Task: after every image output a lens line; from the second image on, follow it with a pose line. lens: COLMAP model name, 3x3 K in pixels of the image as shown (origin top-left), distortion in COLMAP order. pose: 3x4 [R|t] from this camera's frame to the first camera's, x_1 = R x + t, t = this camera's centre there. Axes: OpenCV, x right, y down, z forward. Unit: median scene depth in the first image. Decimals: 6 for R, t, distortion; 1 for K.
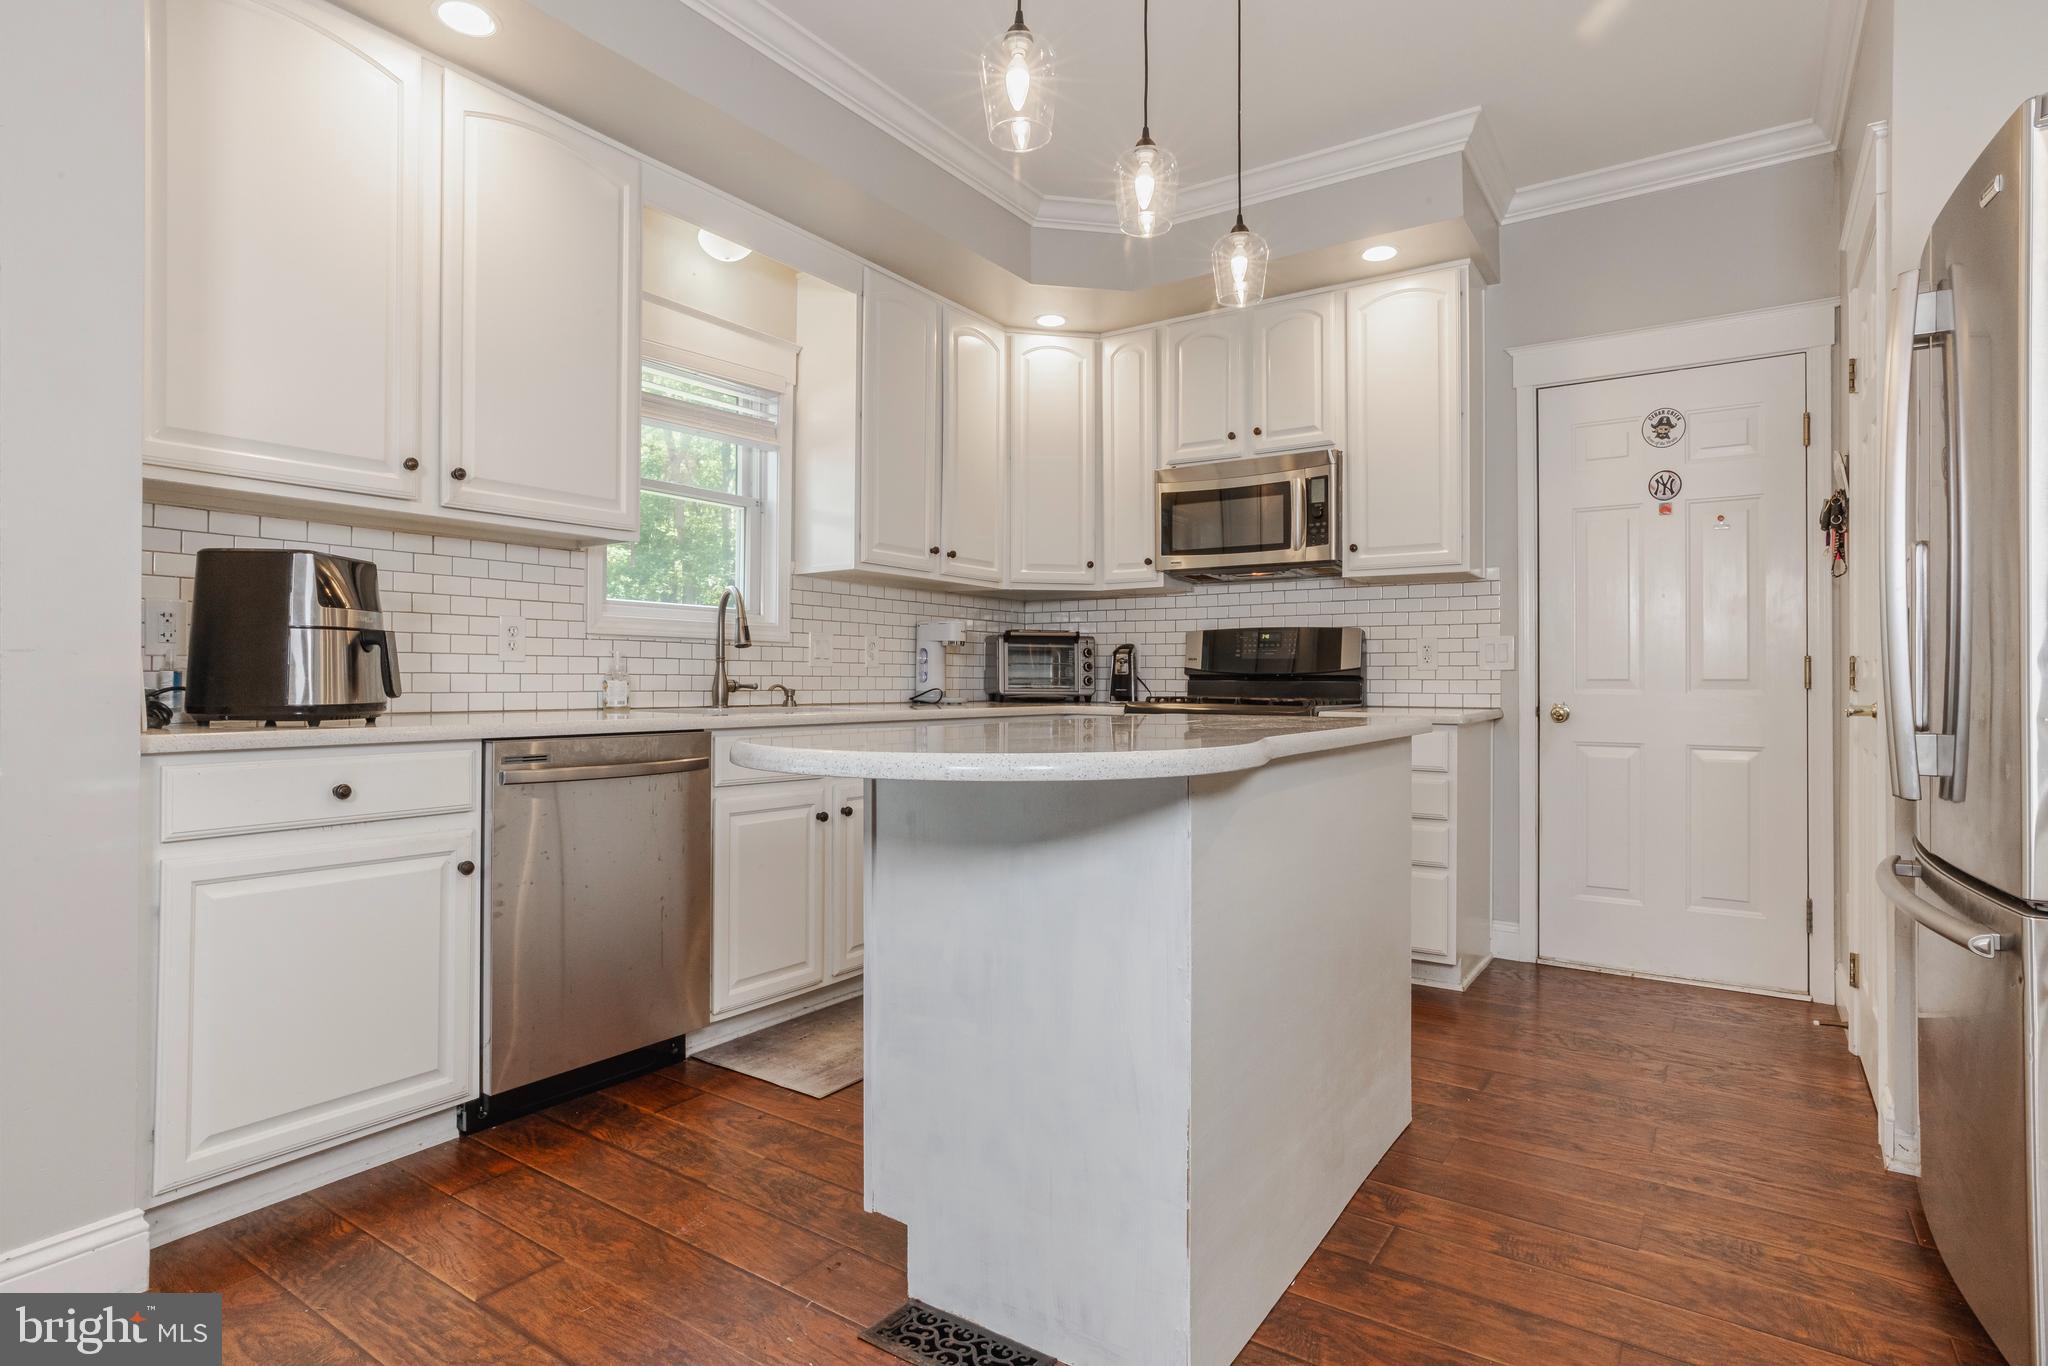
lens RADIAL K [[1089.4, 0, 940.3], [0, 1089.4, 687.4], [0, 0, 1]] dist [0.024821, -0.004413]
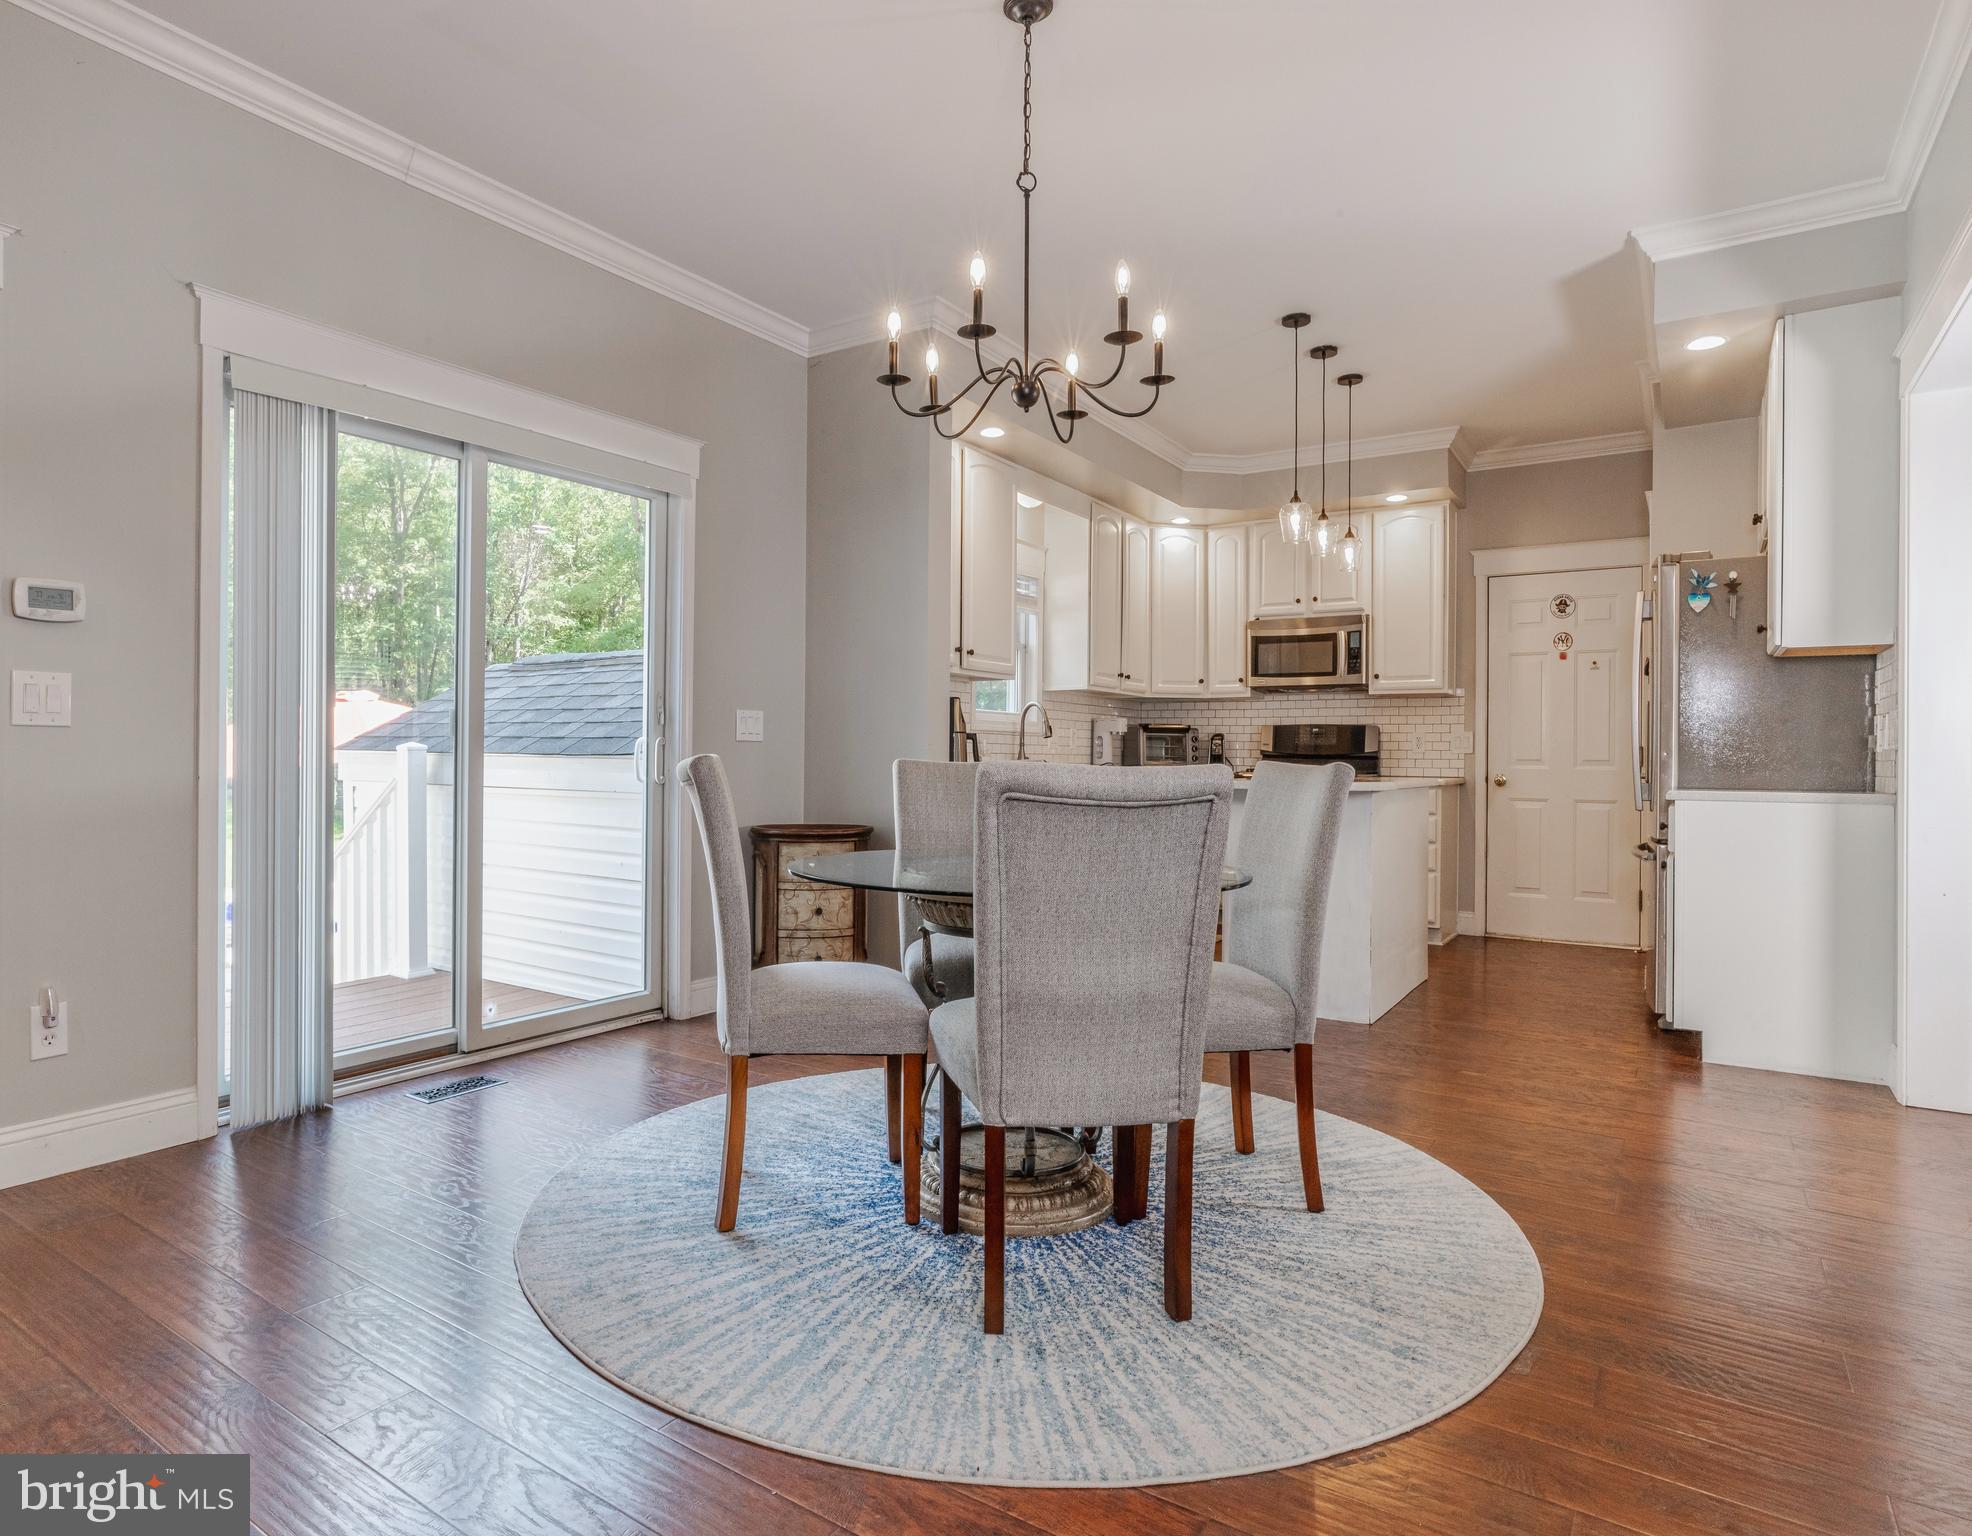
lens RADIAL K [[1082.0, 0, 998.9], [0, 1082.0, 764.3], [0, 0, 1]] dist [0.046795, 0.000387]
pose [[0.996031, 0.007510, 0.088694, -0.290570], [-0.007683, 0.999969, 0.001599, 0.002292], [-0.088680, -0.002274, 0.996058, -0.497990]]
